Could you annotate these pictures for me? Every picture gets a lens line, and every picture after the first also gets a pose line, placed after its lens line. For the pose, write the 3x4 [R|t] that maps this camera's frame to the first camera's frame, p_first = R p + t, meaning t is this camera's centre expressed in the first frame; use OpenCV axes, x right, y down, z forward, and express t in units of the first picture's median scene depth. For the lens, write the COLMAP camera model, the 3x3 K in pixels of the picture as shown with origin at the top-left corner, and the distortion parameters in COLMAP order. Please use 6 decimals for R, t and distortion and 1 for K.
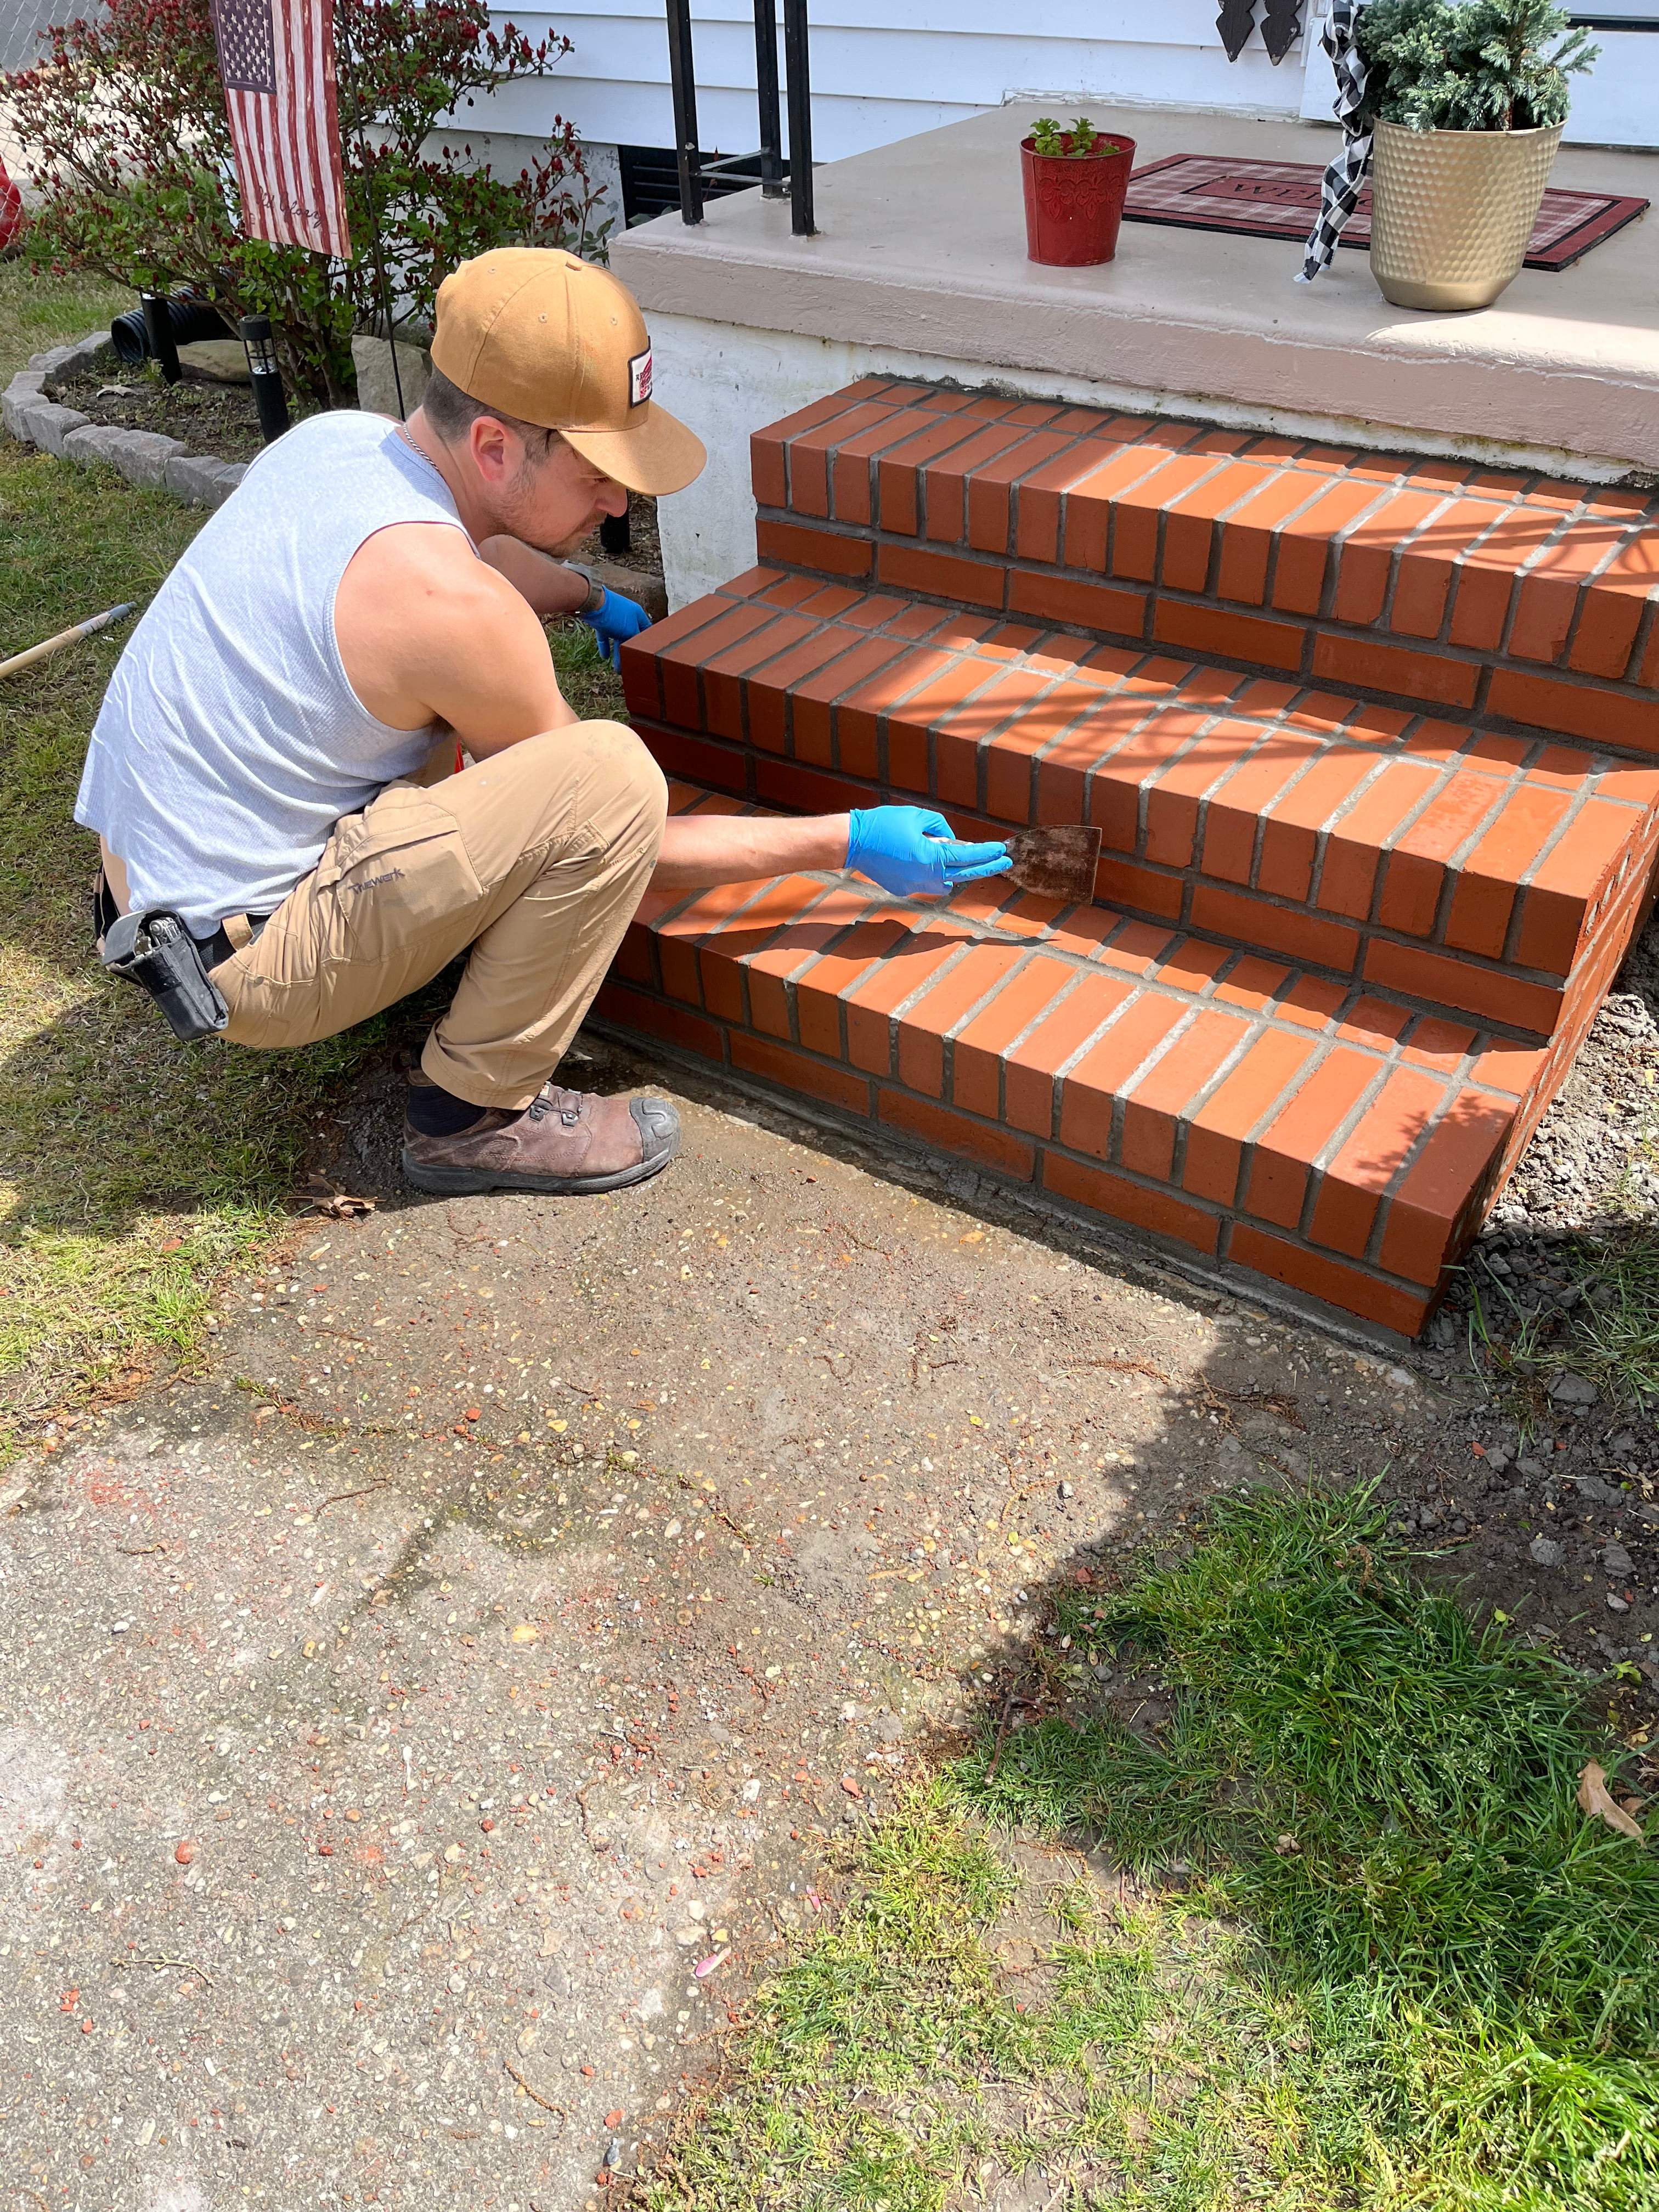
lens RADIAL K [[1684.9, 0, 825.7], [0, 1684.9, 1127.6], [0, 0, 1]] dist [0.046779, -0.073832]
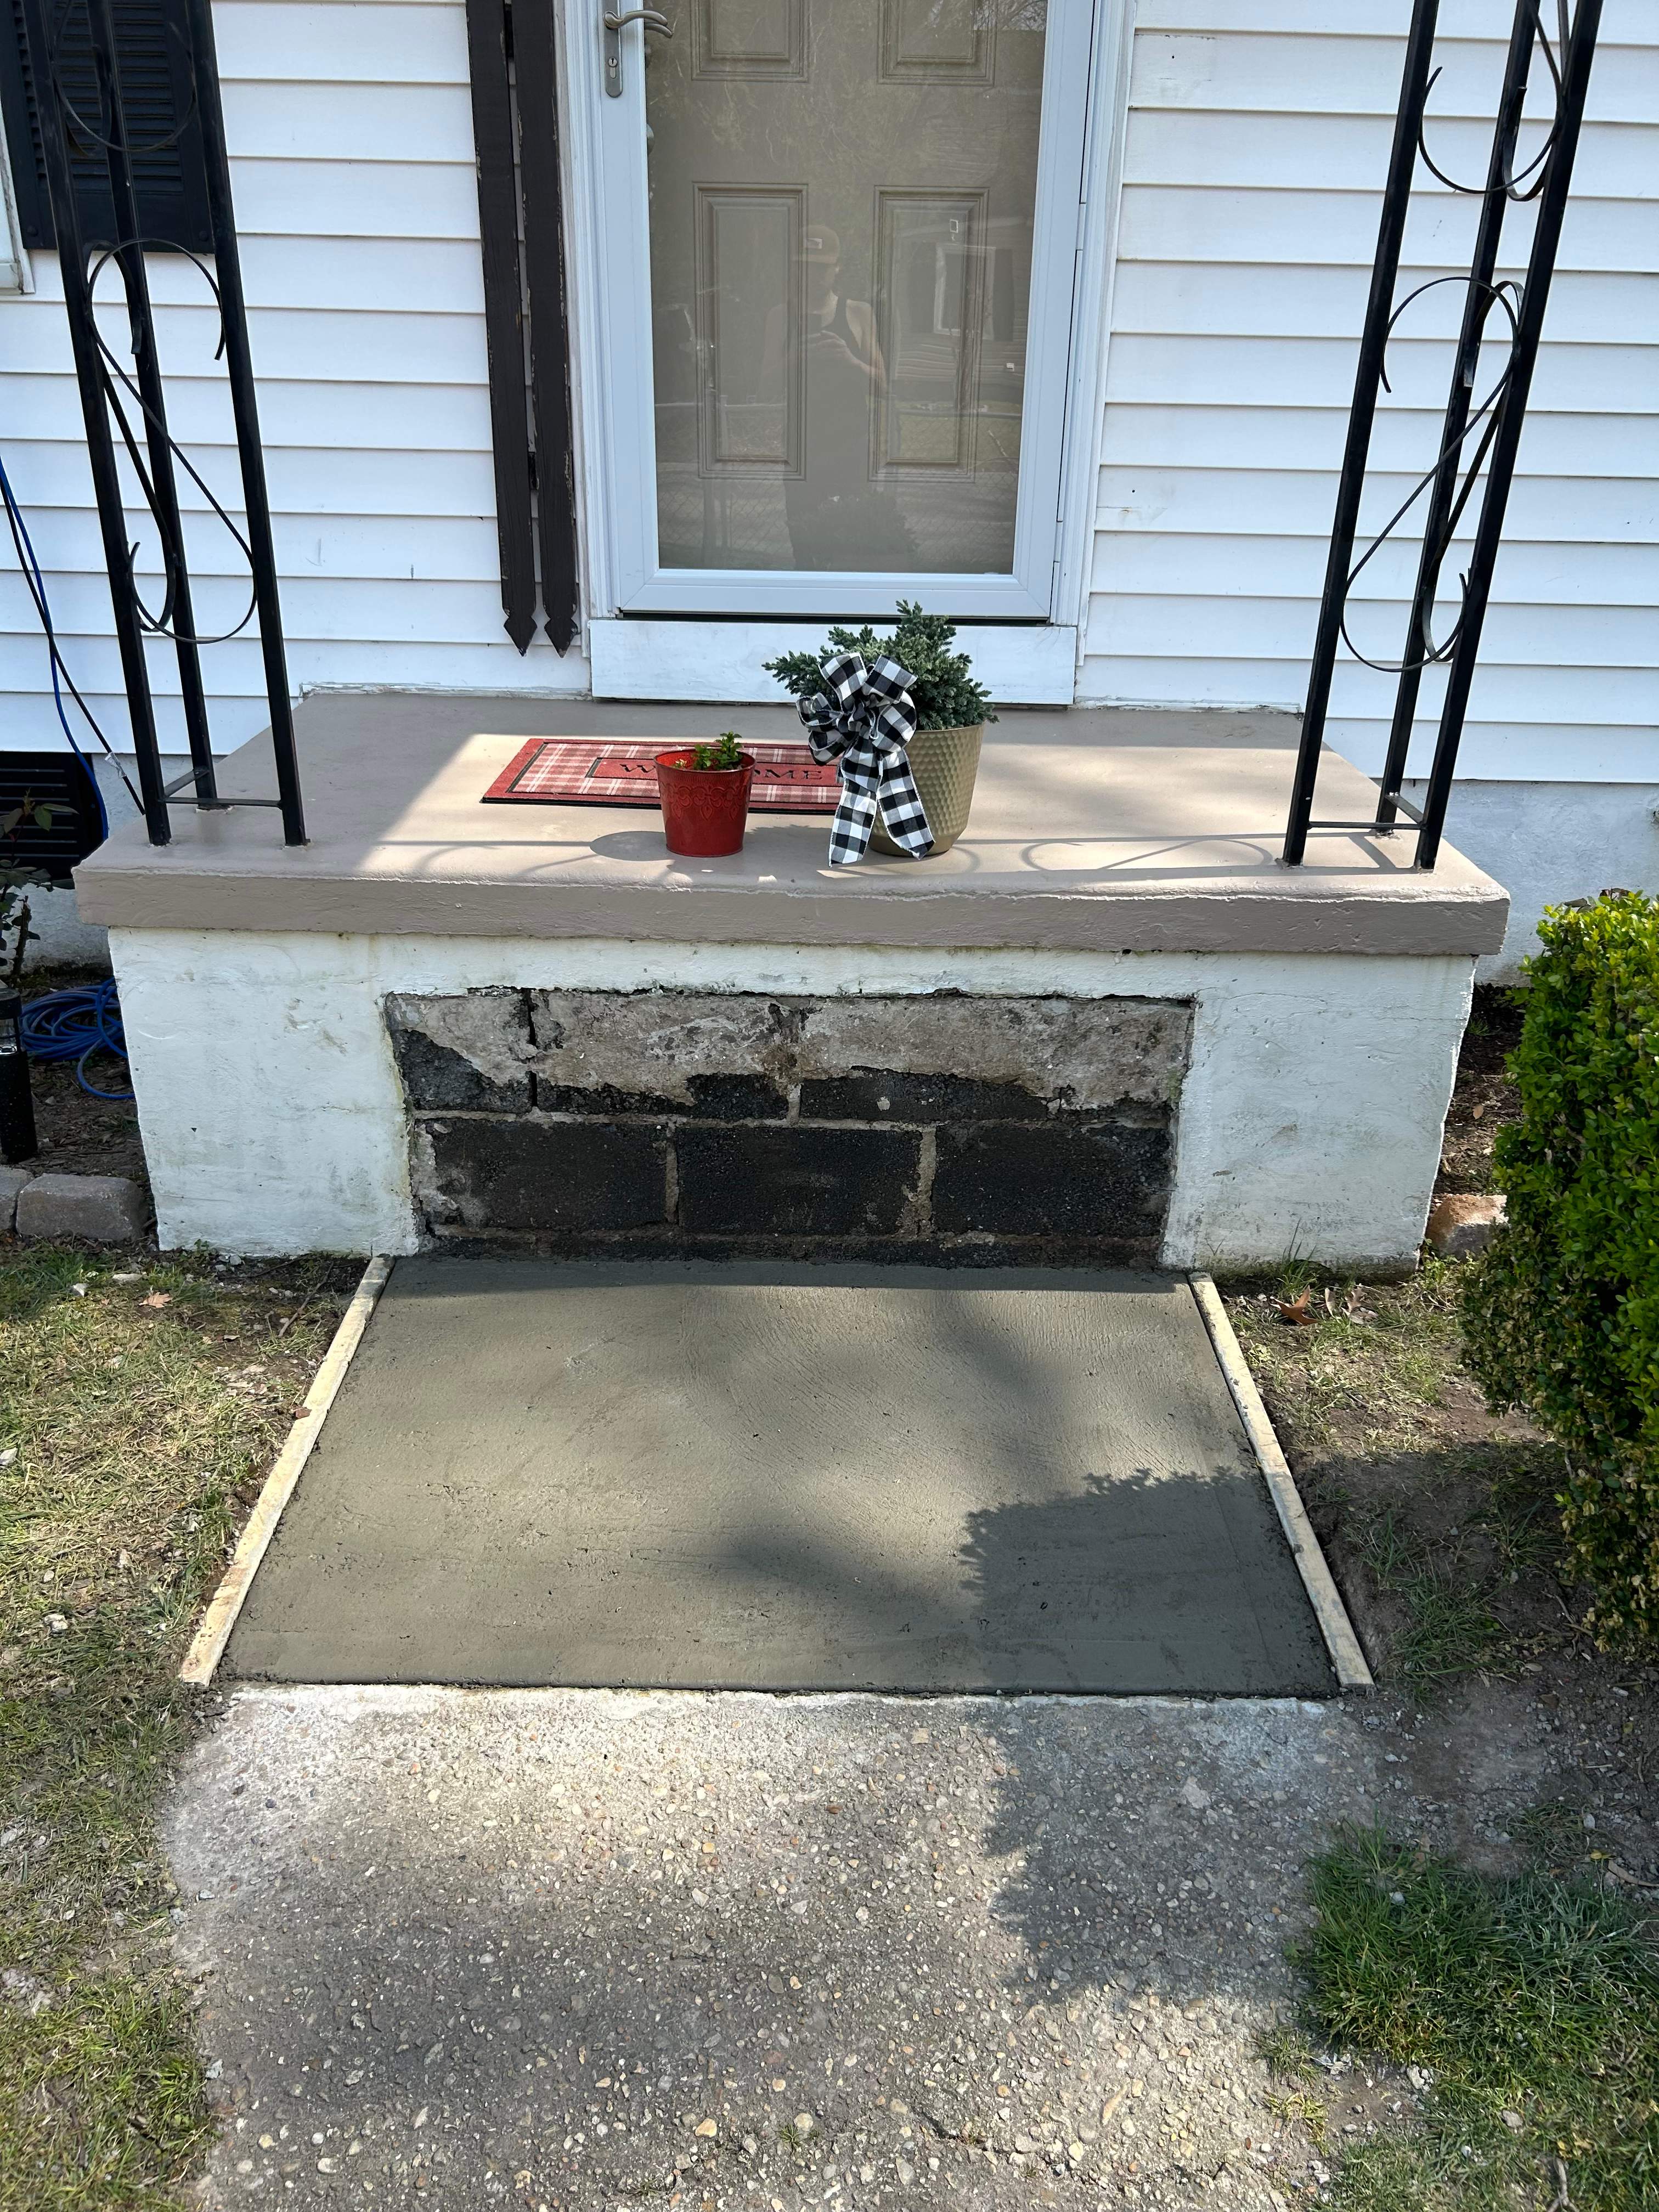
lens RADIAL K [[1695.9, 0, 832.9], [0, 1695.9, 1068.6], [0, 0, 1]] dist [0.056837, -0.050505]
pose [[0.823397, -0.186759, 0.535854, -0.434840], [0.325325, 0.929061, -0.176095, -0.144667], [-0.464953, 0.319323, 0.825743, 0.038938]]
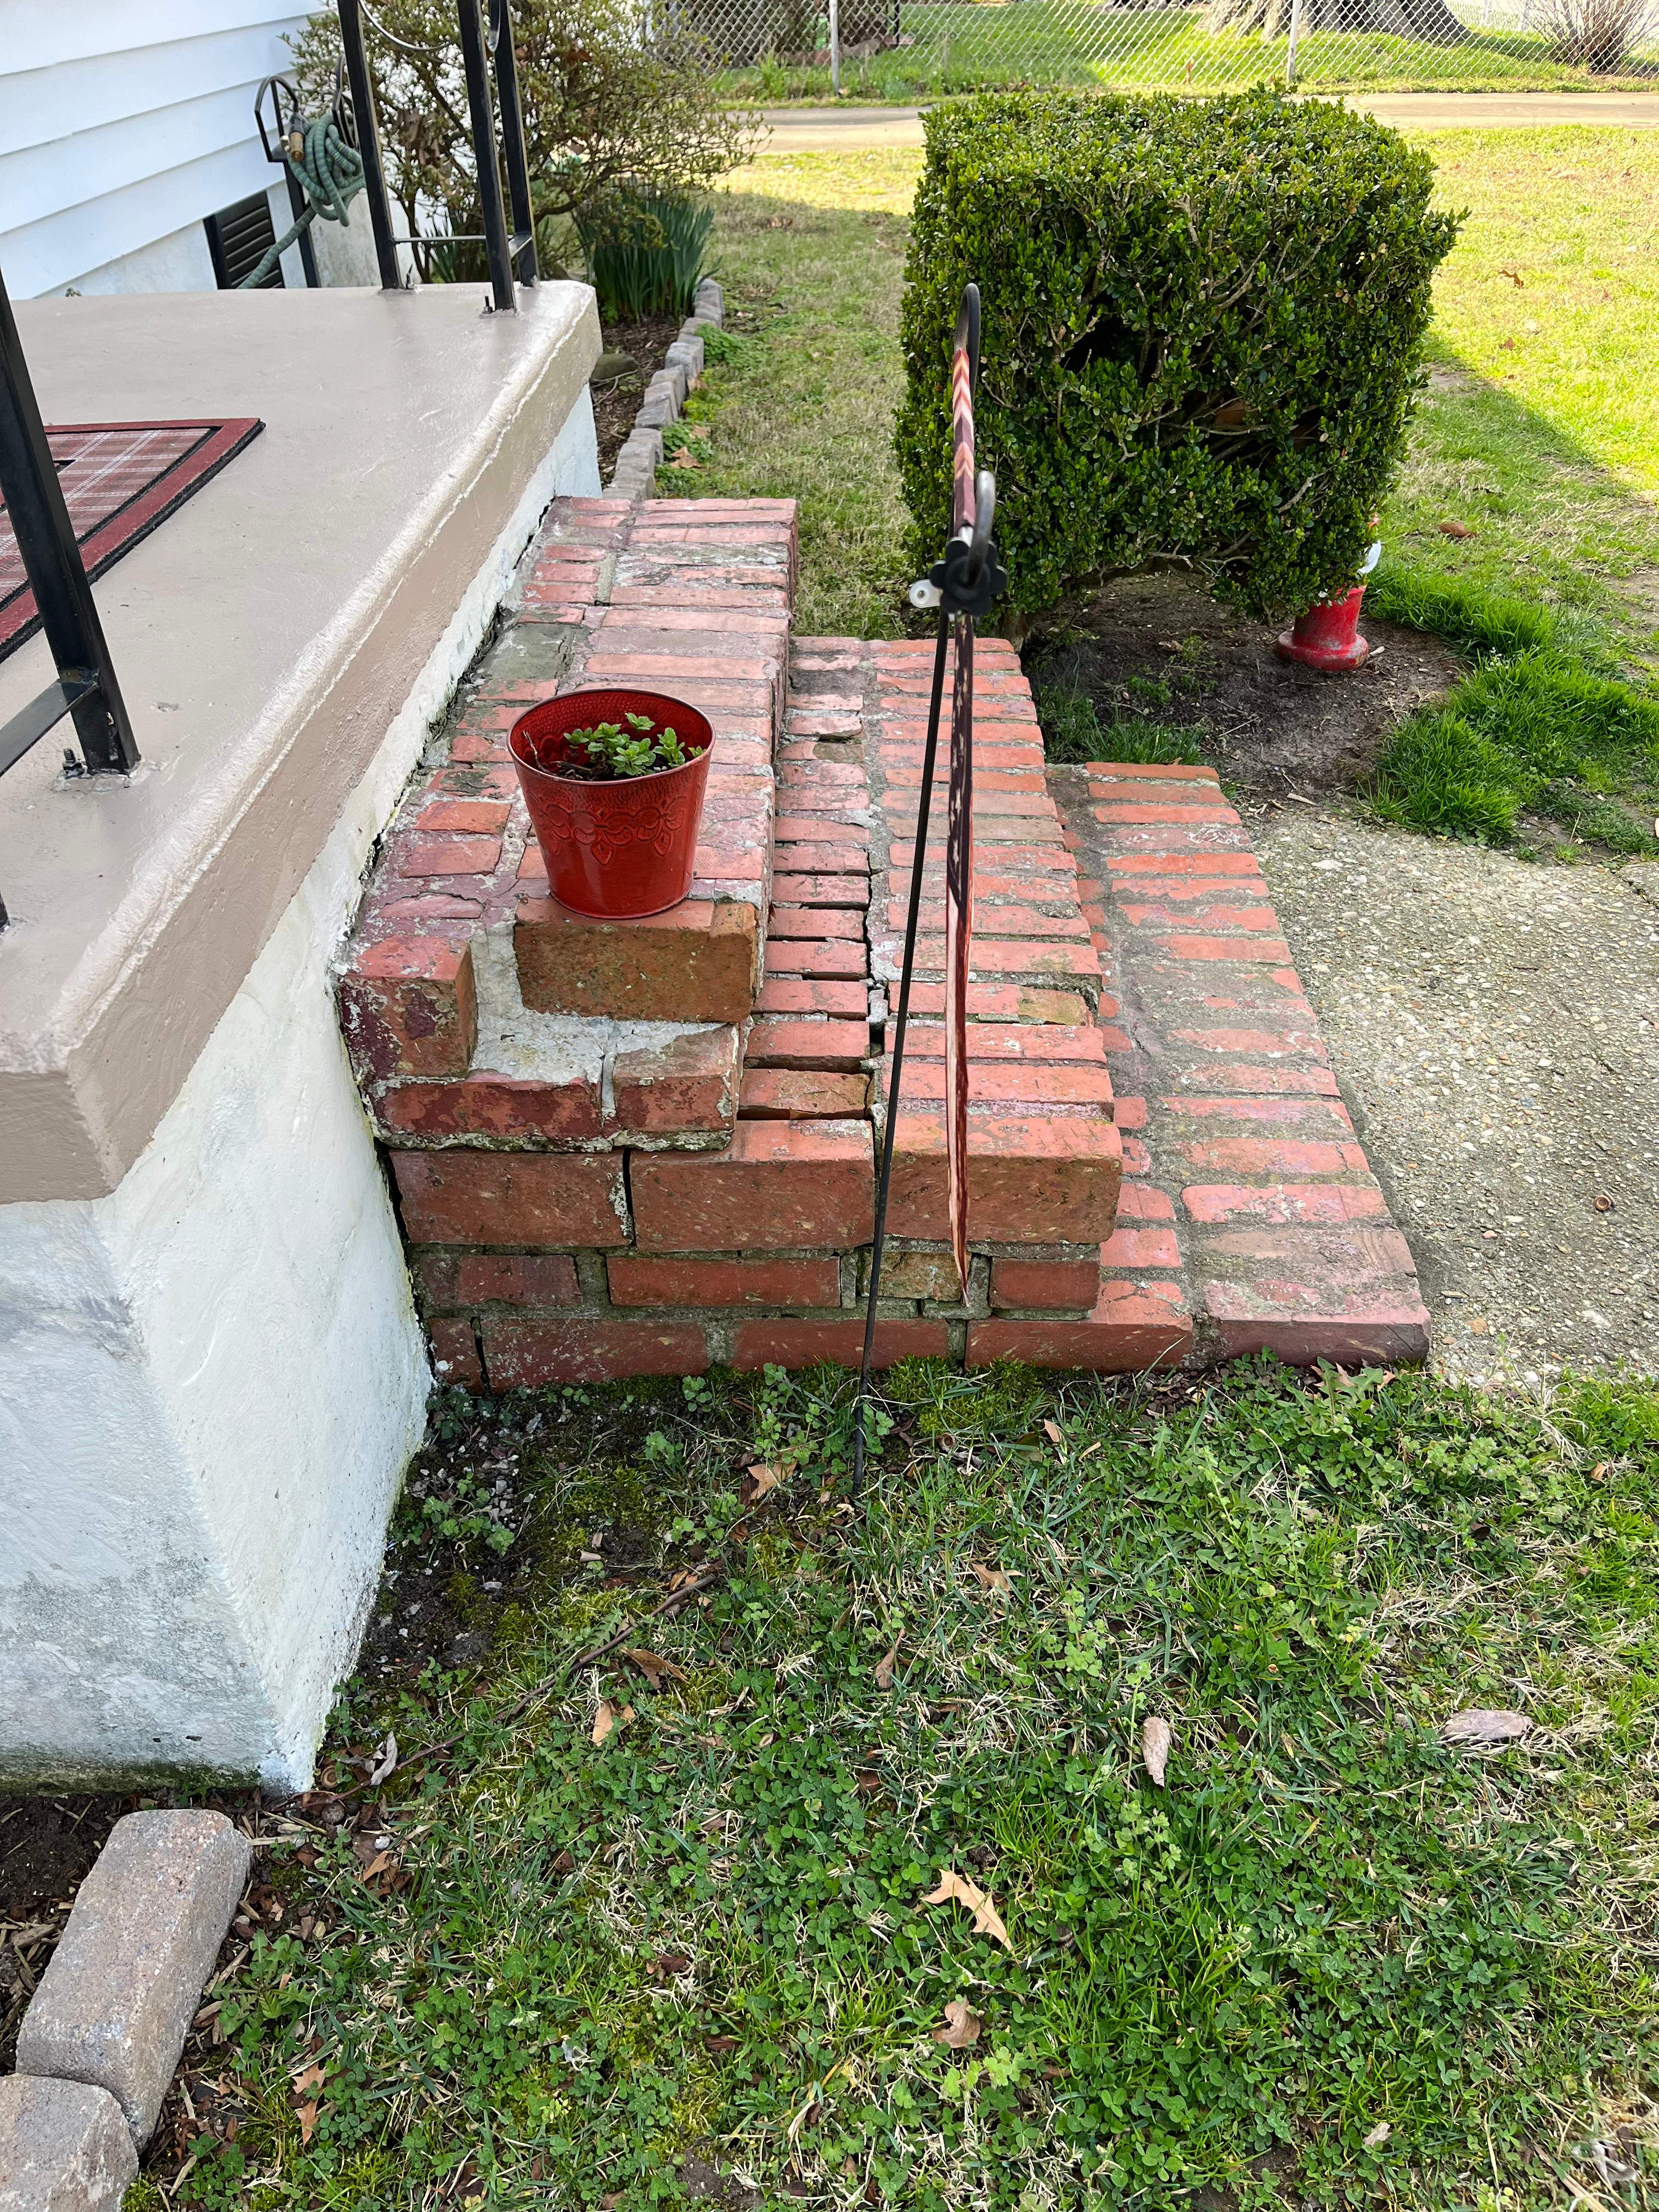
lens RADIAL K [[1684.9, 0, 848.2], [0, 1684.9, 1118.8], [0, 0, 1]] dist [0.046779, -0.073832]
pose [[-0.549624, -0.452996, 0.701932, -0.616796], [0.559409, 0.424469, 0.711960, -0.928613], [-0.620464, 0.783977, 0.020112, 1.267365]]
